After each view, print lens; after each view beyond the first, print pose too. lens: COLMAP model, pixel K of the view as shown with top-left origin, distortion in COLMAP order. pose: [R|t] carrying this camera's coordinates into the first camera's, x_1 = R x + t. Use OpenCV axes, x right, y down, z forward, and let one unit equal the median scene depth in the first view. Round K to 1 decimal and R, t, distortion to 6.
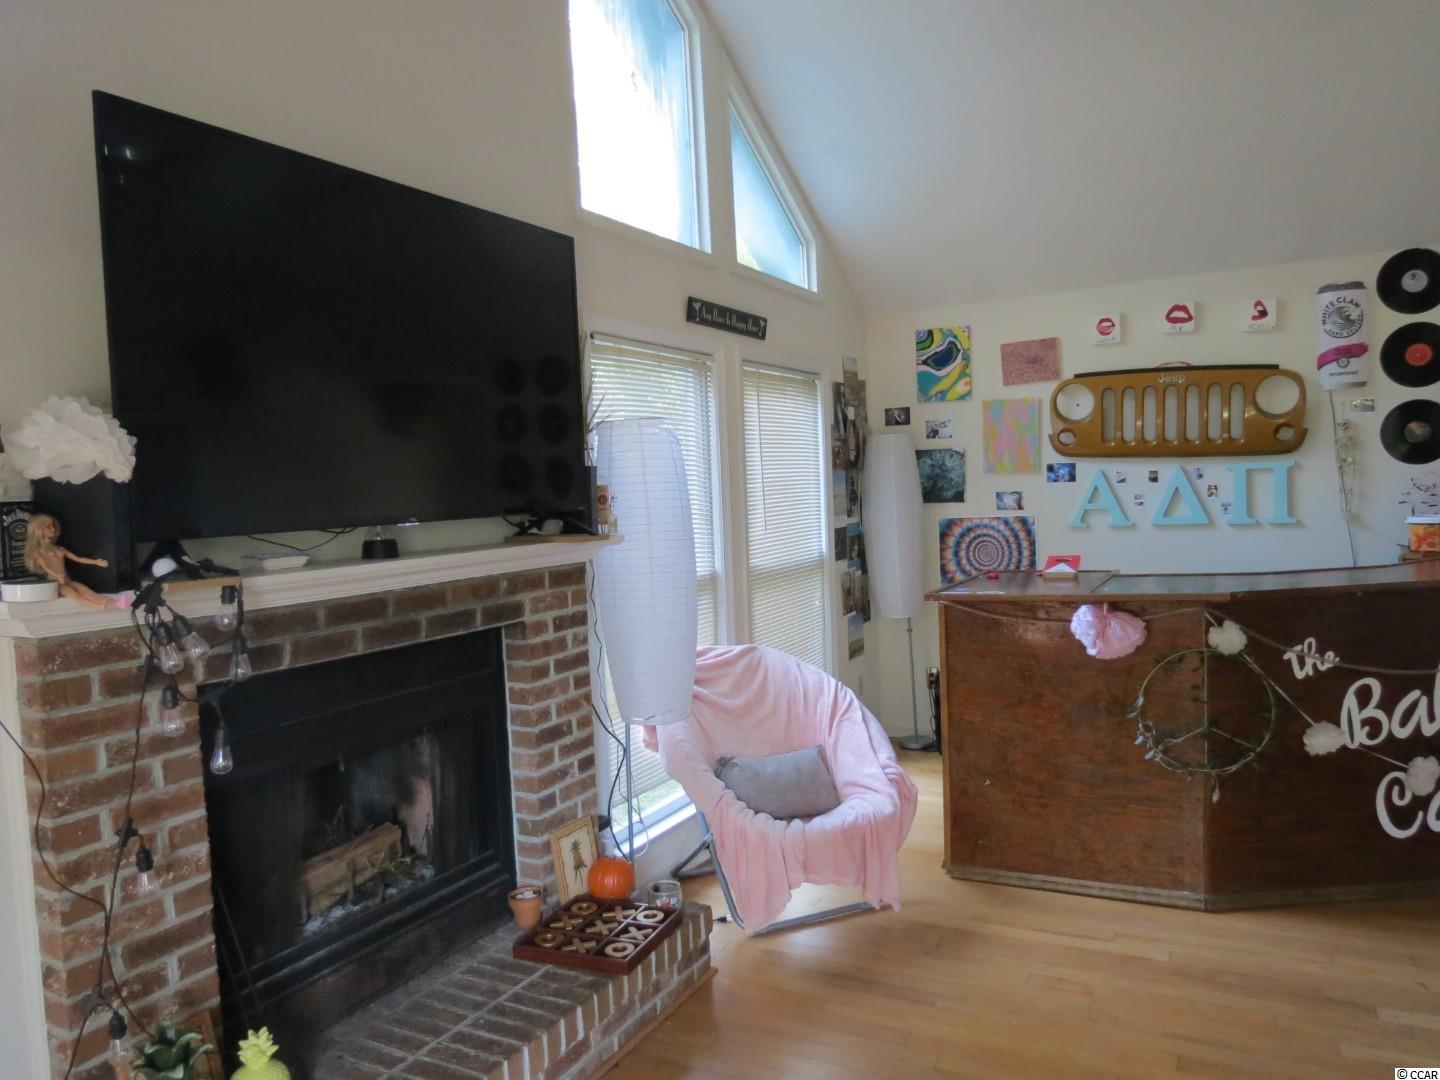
lens RADIAL K [[1018.9, 0, 725.3], [0, 1018.9, 544.5], [0, 0, 1]] dist [-0.037544, 0.015961]
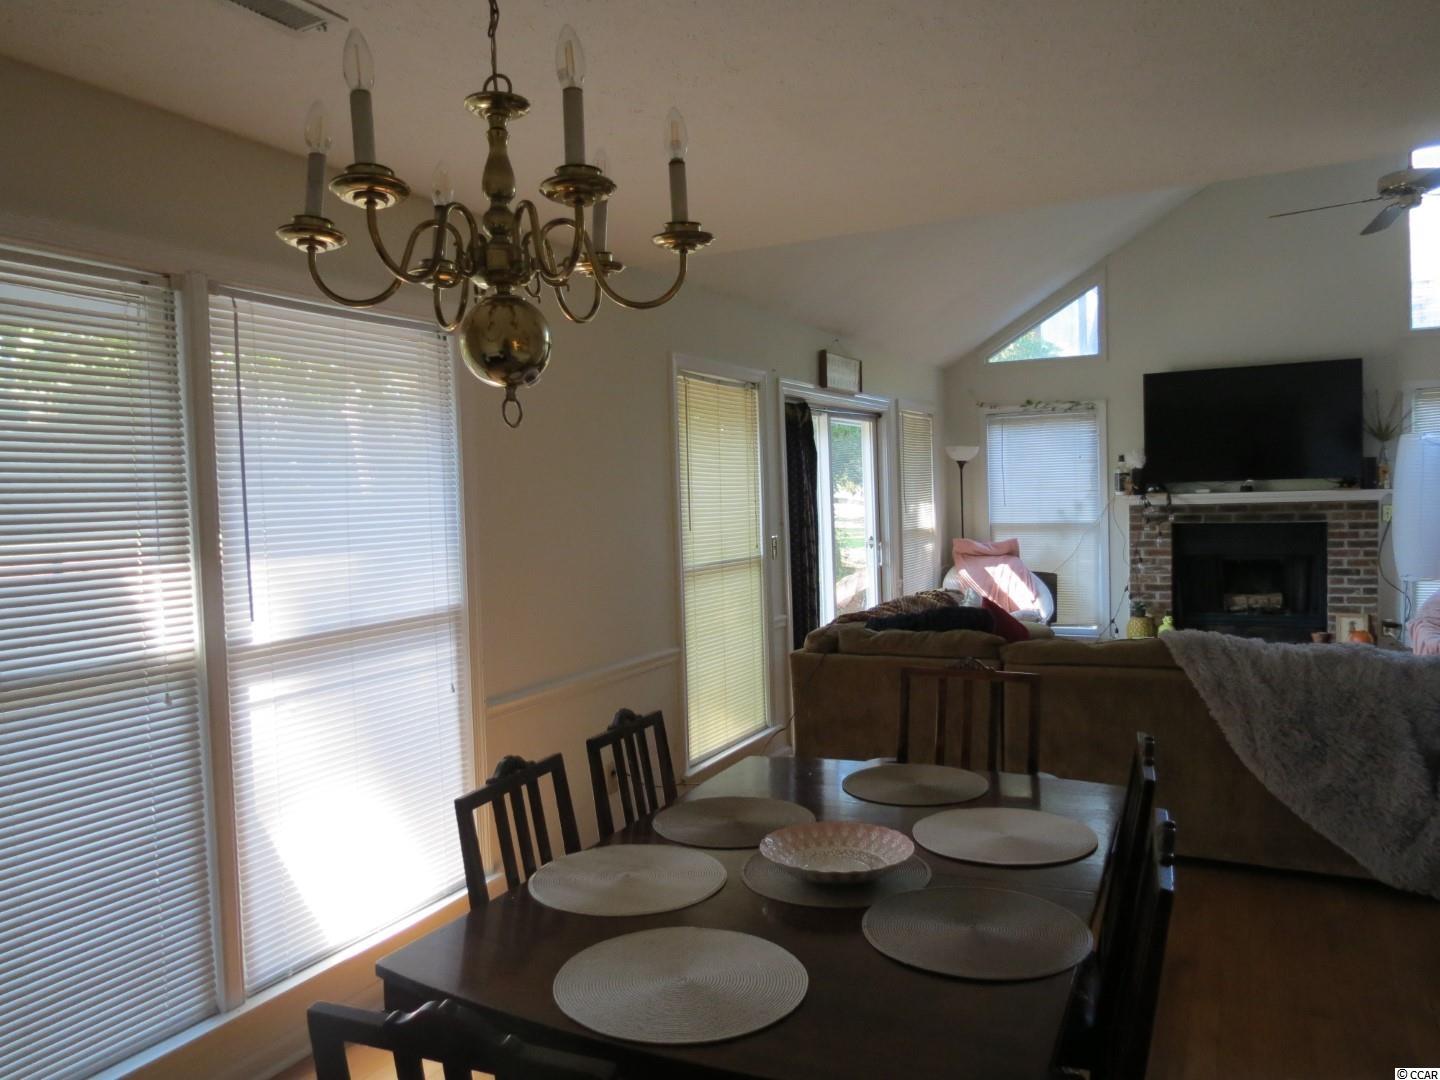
lens RADIAL K [[1018.9, 0, 726.3], [0, 1018.9, 549.1], [0, 0, 1]] dist [-0.037544, 0.015961]
pose [[0.028269, 0.103156, -0.994263, 1.920168], [-0.022572, 0.994473, 0.102536, -0.066306], [0.999345, 0.019544, 0.030441, -0.454838]]
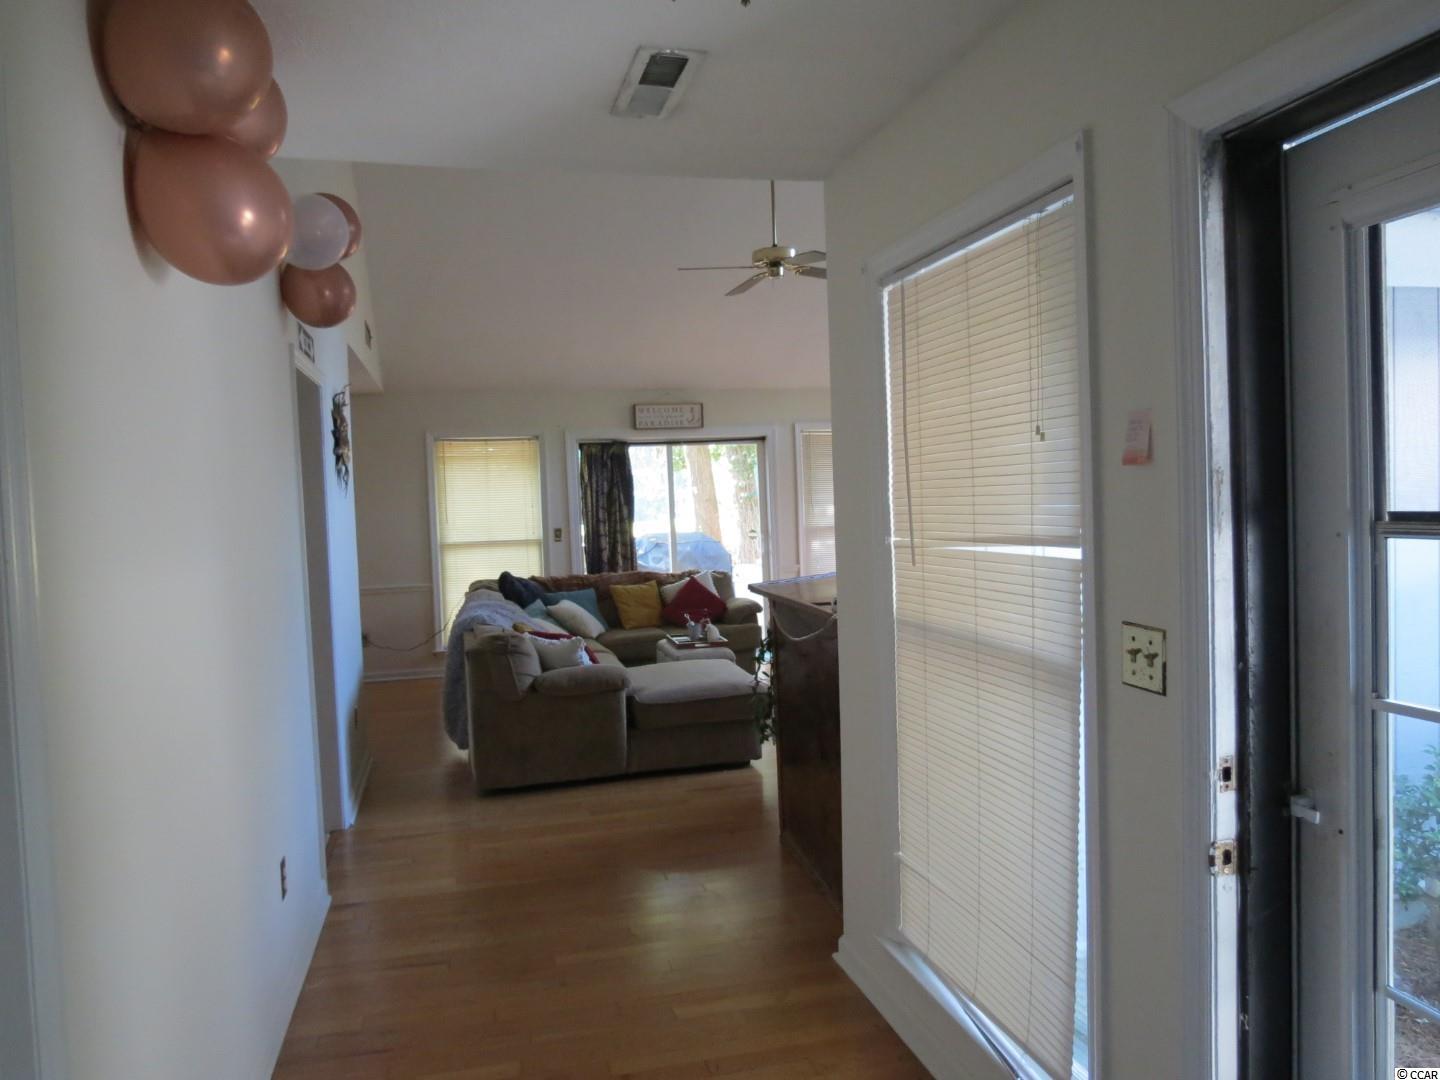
lens RADIAL K [[1018.9, 0, 724.9], [0, 1018.9, 534.4], [0, 0, 1]] dist [-0.037544, 0.015961]
pose [[-0.723681, 0.097860, -0.683161, 1.811395], [0.031036, 0.993509, 0.109440, -0.179879], [0.689436, 0.057997, -0.722021, 1.868044]]
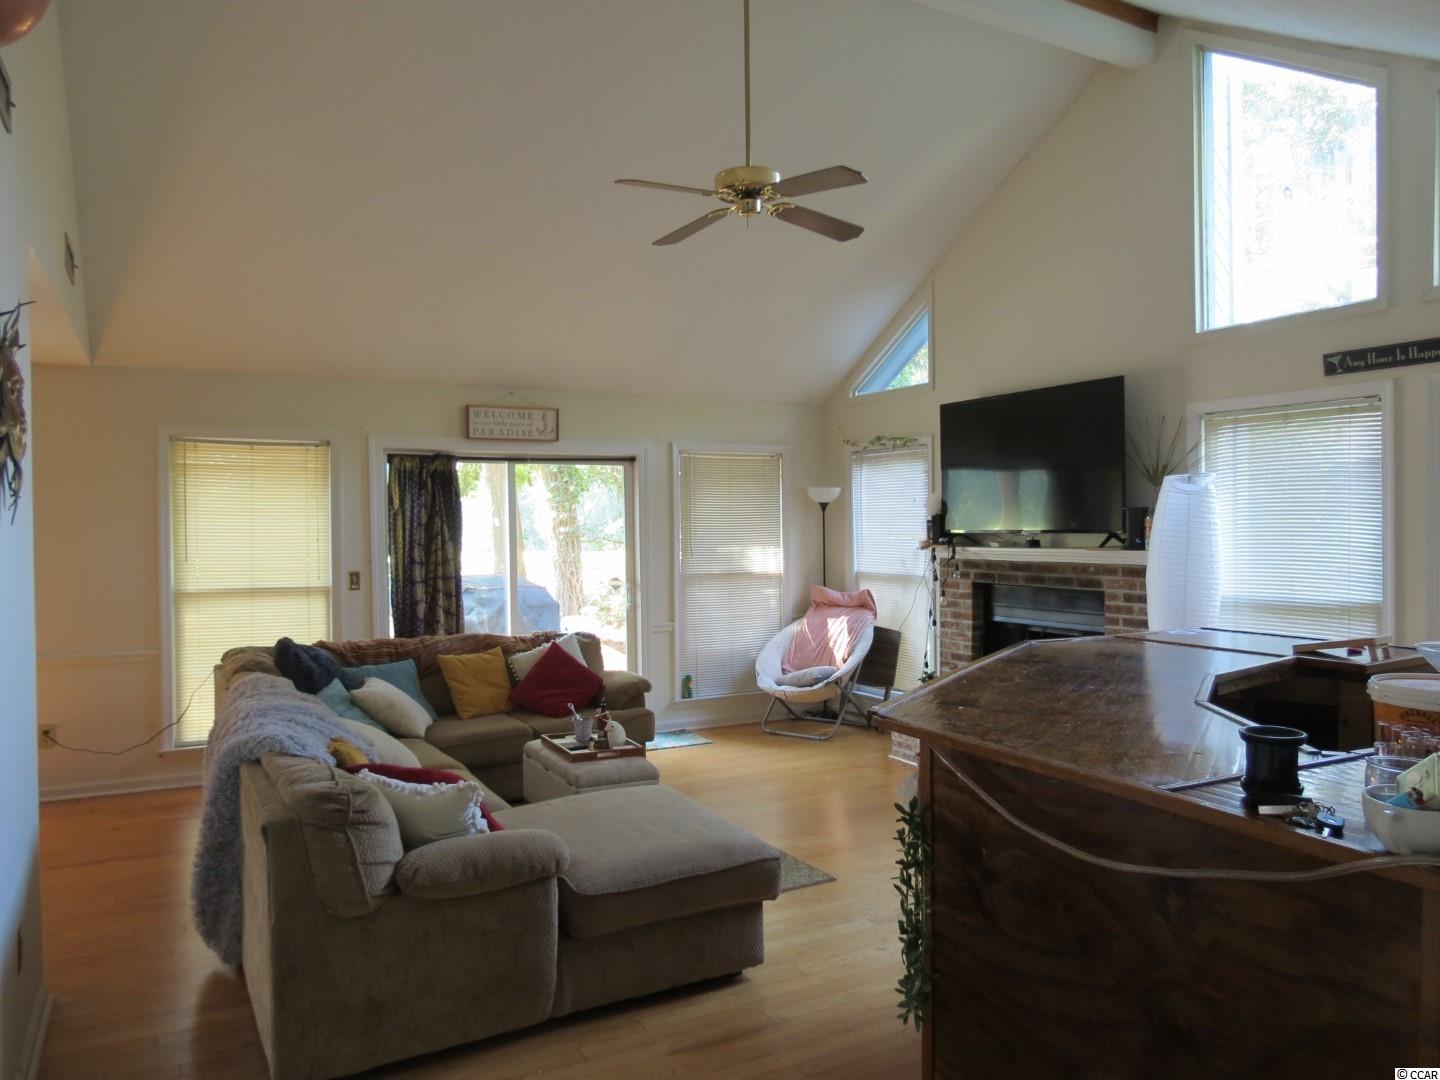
lens RADIAL K [[1018.9, 0, 720.8], [0, 1018.9, 538.6], [0, 0, 1]] dist [-0.037544, 0.015961]
pose [[-0.537265, 0.061945, -0.841136, 1.530166], [-0.013015, 0.996572, 0.081705, -0.143189], [0.843313, 0.054845, -0.534617, 1.233368]]
